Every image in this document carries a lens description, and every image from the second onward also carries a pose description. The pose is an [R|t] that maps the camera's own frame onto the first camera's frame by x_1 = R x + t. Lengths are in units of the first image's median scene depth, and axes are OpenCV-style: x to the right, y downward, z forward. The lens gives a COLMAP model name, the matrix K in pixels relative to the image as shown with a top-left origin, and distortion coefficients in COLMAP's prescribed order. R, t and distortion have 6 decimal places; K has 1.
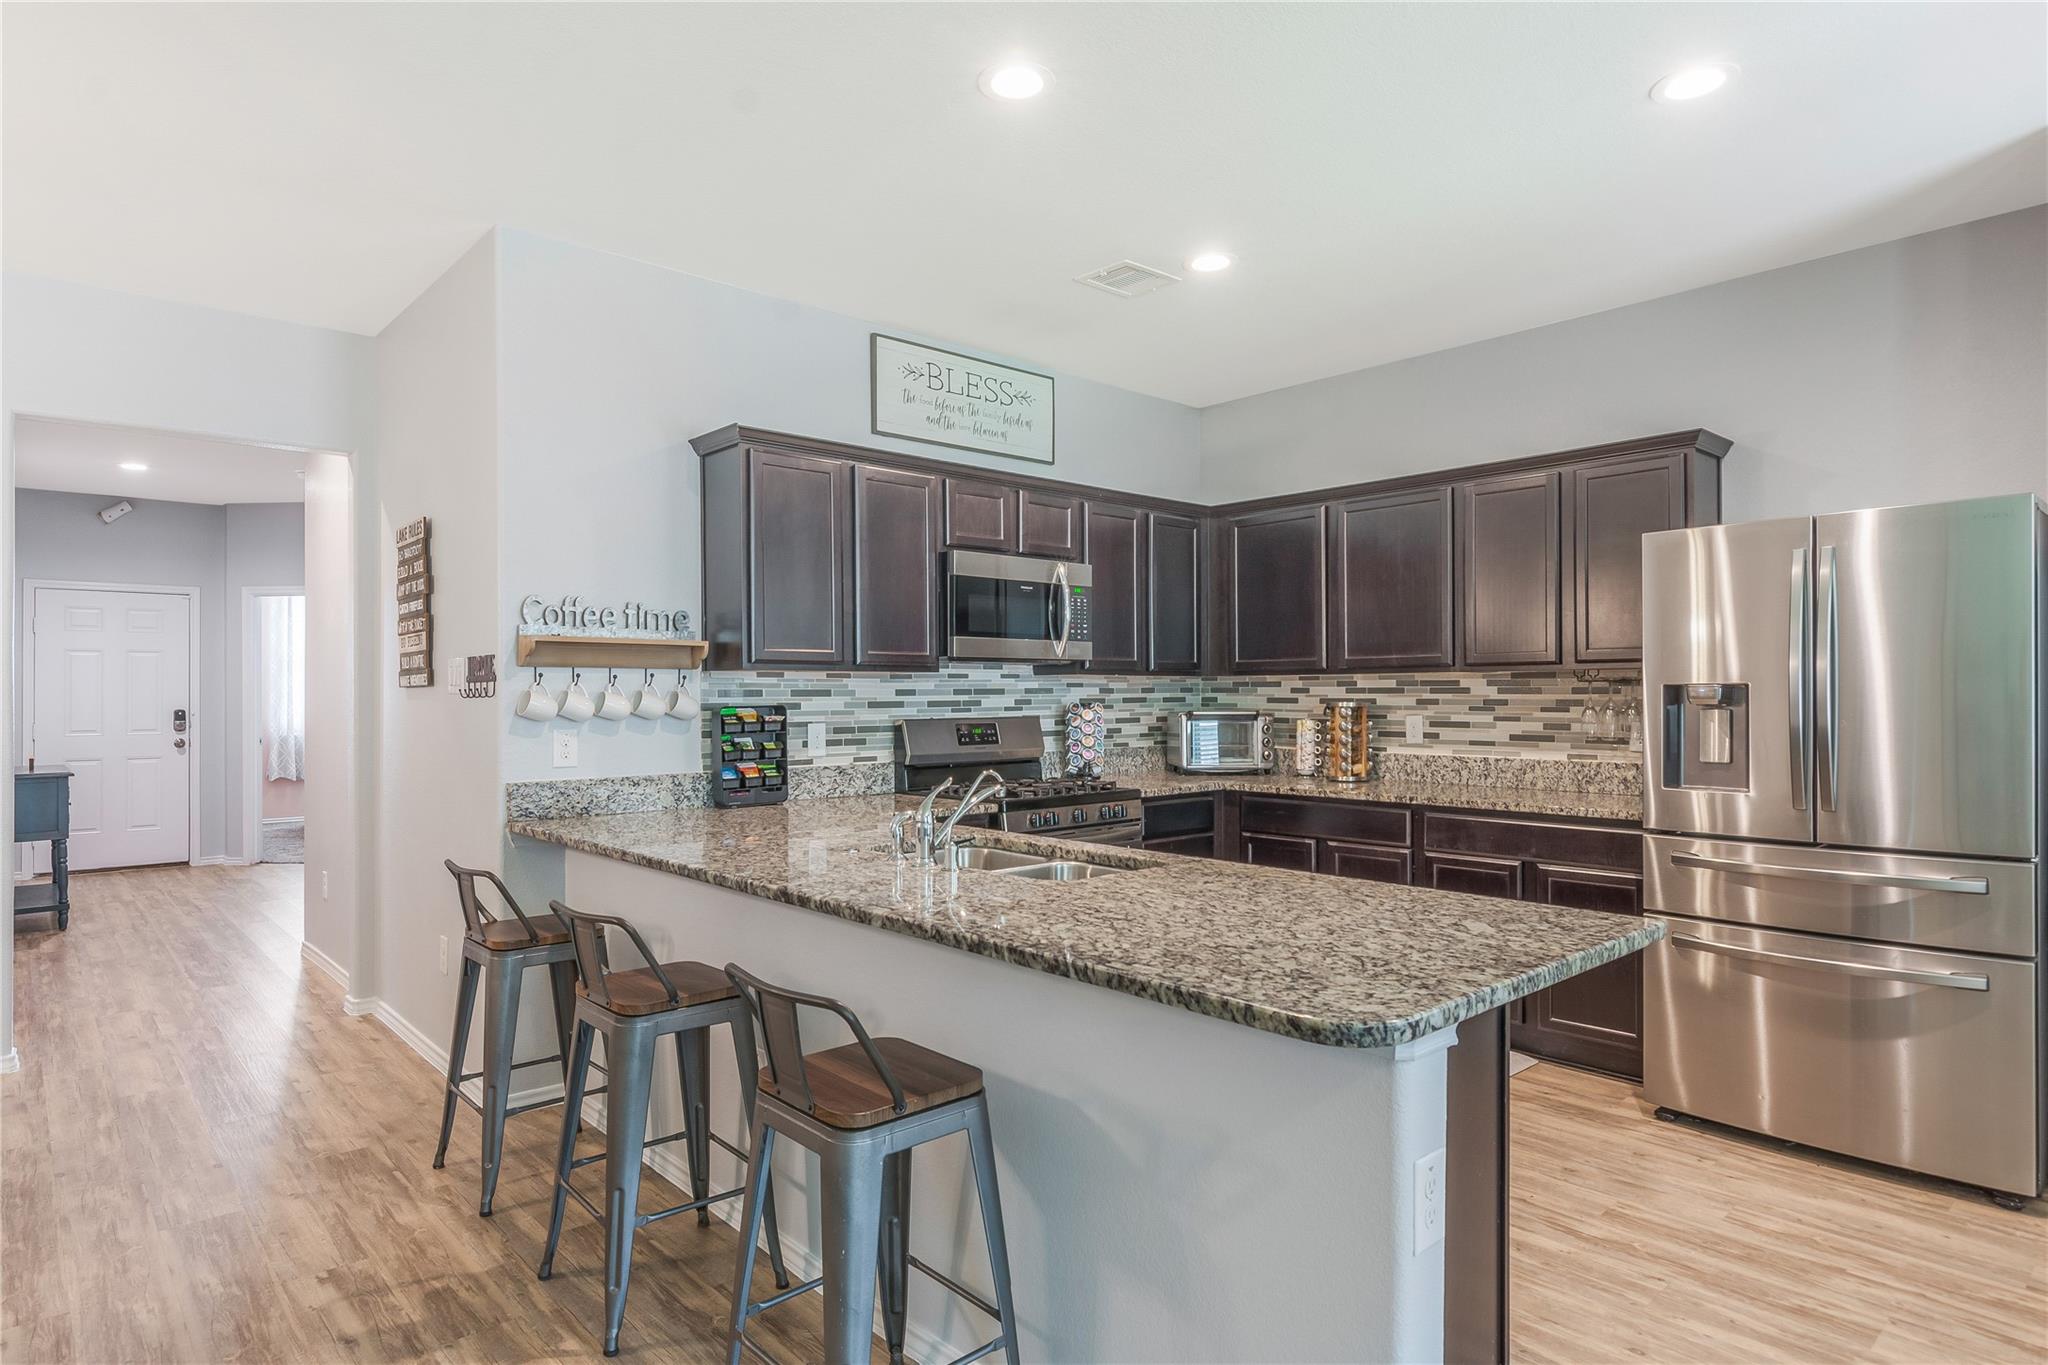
lens RADIAL K [[1124.8, 0, 977.8], [0, 1124.8, 685.7], [0, 0, 1]] dist [-0.009596, 0.002306]
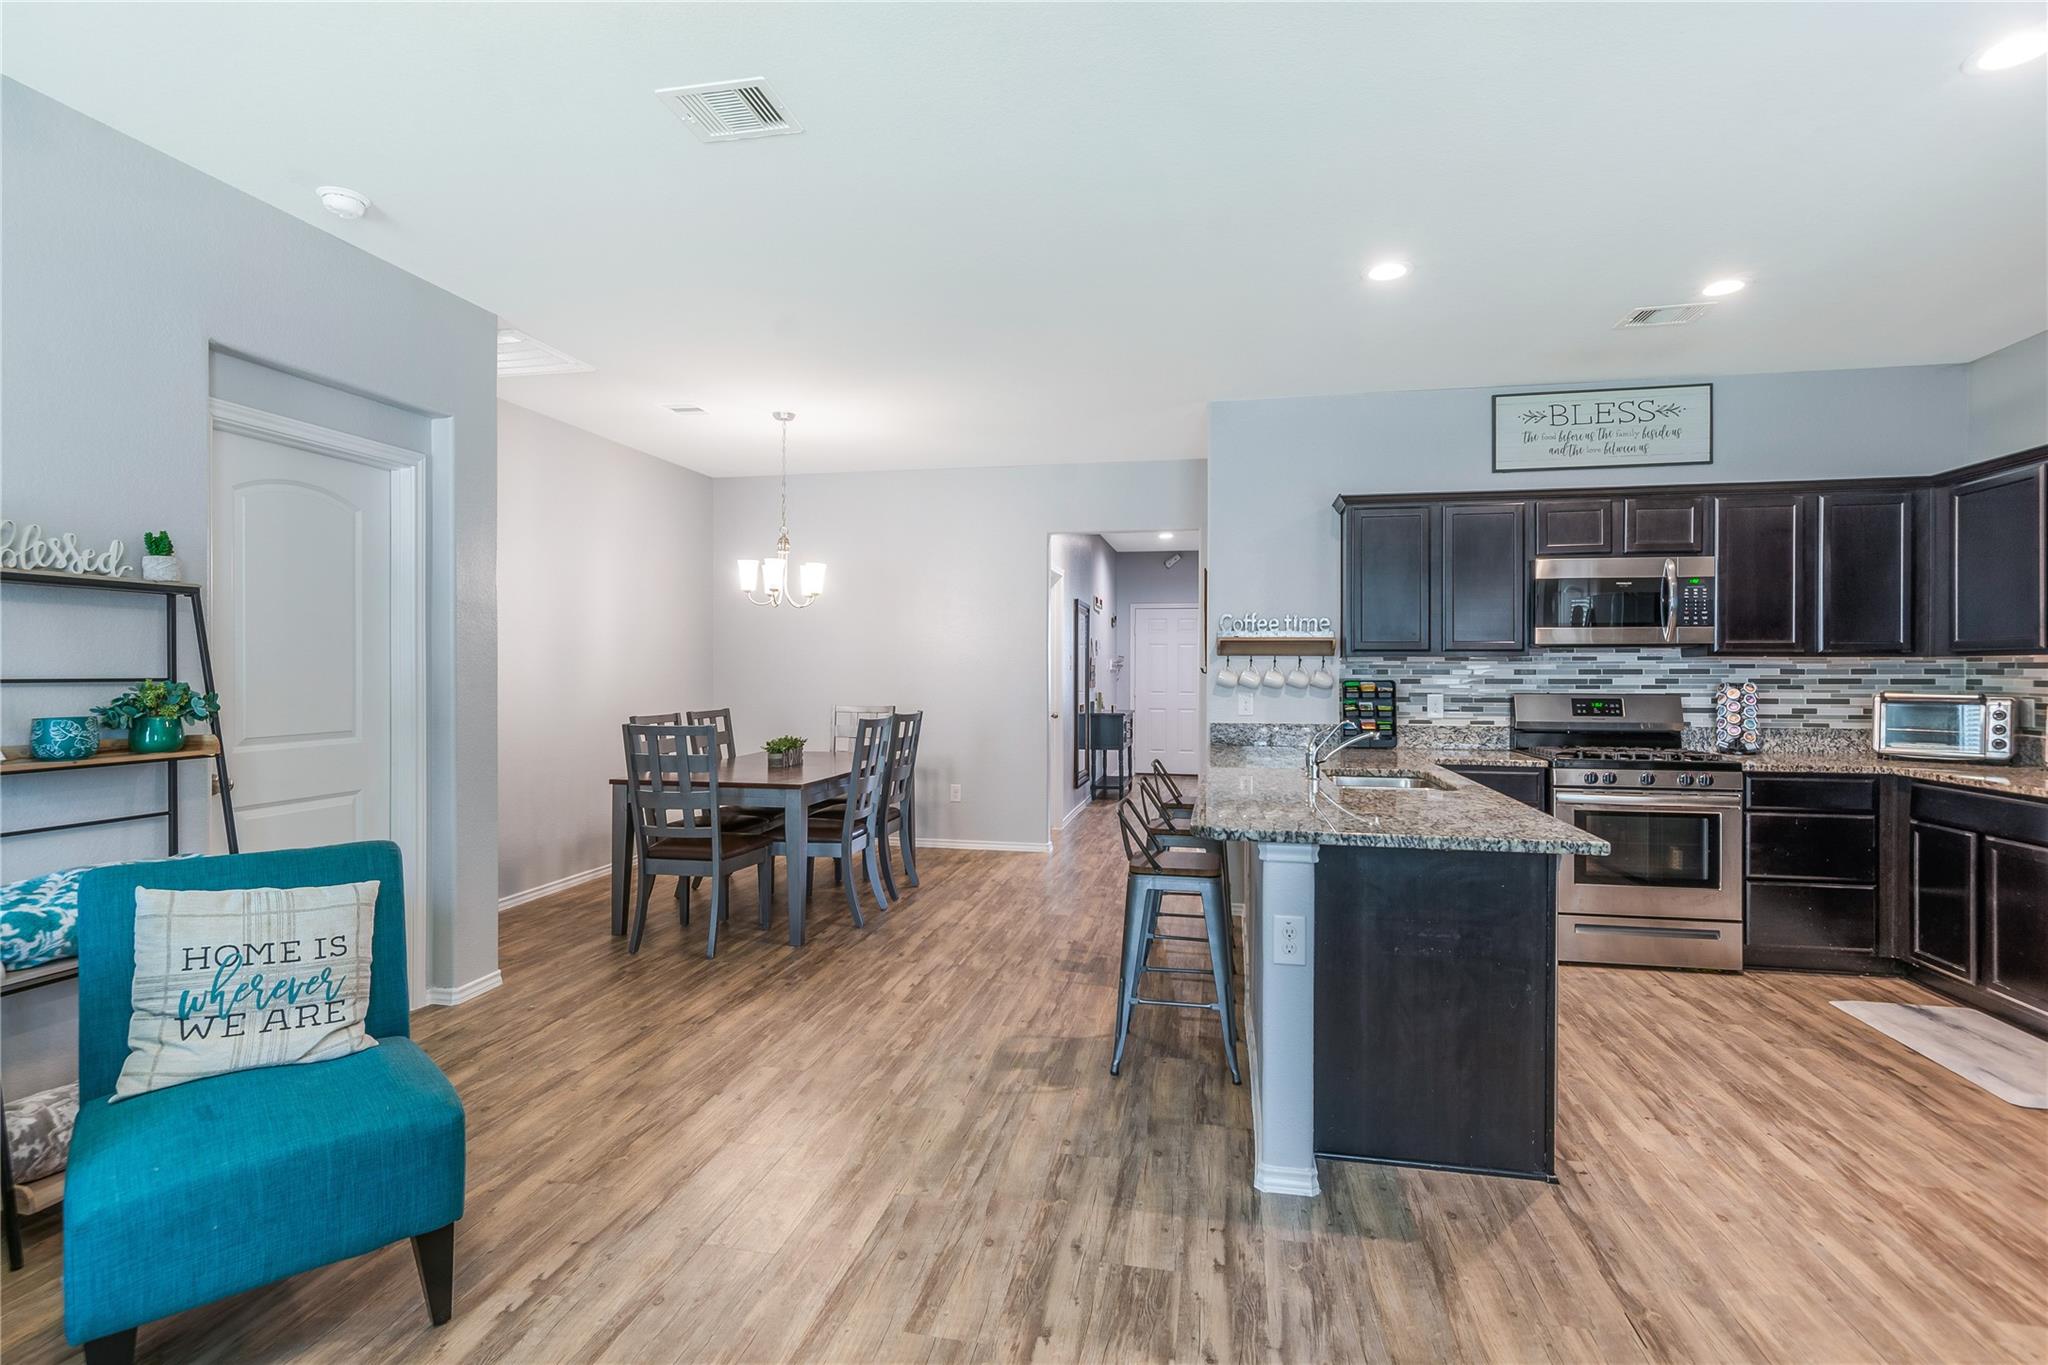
lens RADIAL K [[1005.2, 0, 1028.5], [0, 1005.2, 667.0], [0, 0, 1]] dist [-0.004147, 0.000181]
pose [[0.606445, 0.002223, -0.795122, 0.537426], [0.000458, 0.999995, 0.003145, -0.003935], [0.795125, -0.002271, 0.606441, -0.140279]]
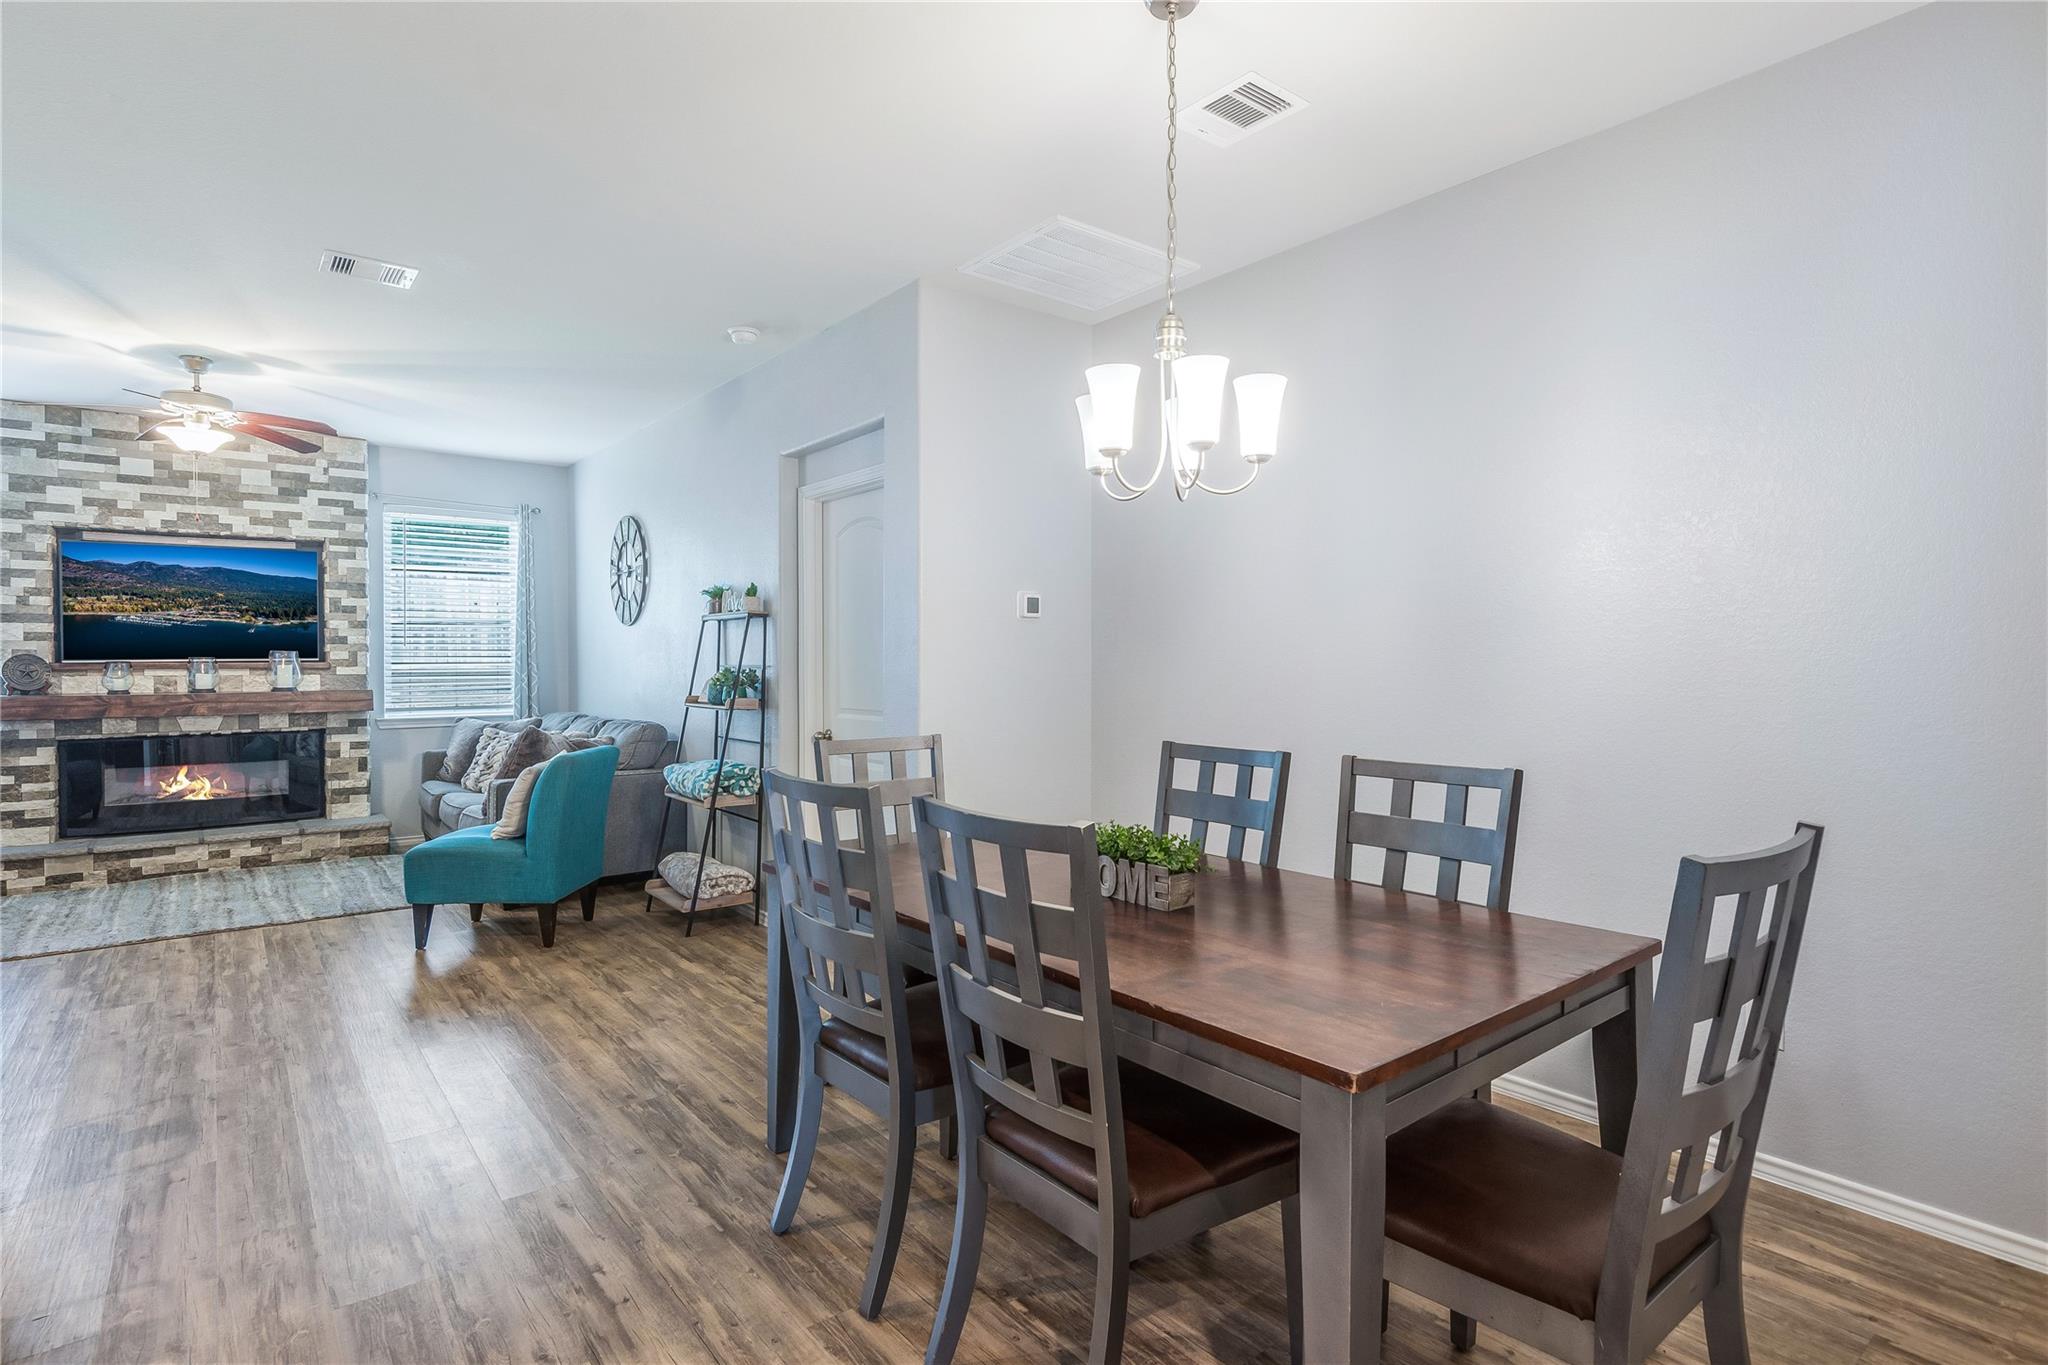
lens RADIAL K [[1005.2, 0, 1008.6], [0, 1005.2, 672.6], [0, 0, 1]] dist [-0.004147, 0.000181]
pose [[-0.998548, -0.000606, 0.053872, -0.703052], [-0.000407, 0.999993, 0.003714, 0.009195], [-0.053874, 0.003687, -0.998541, 0.968937]]
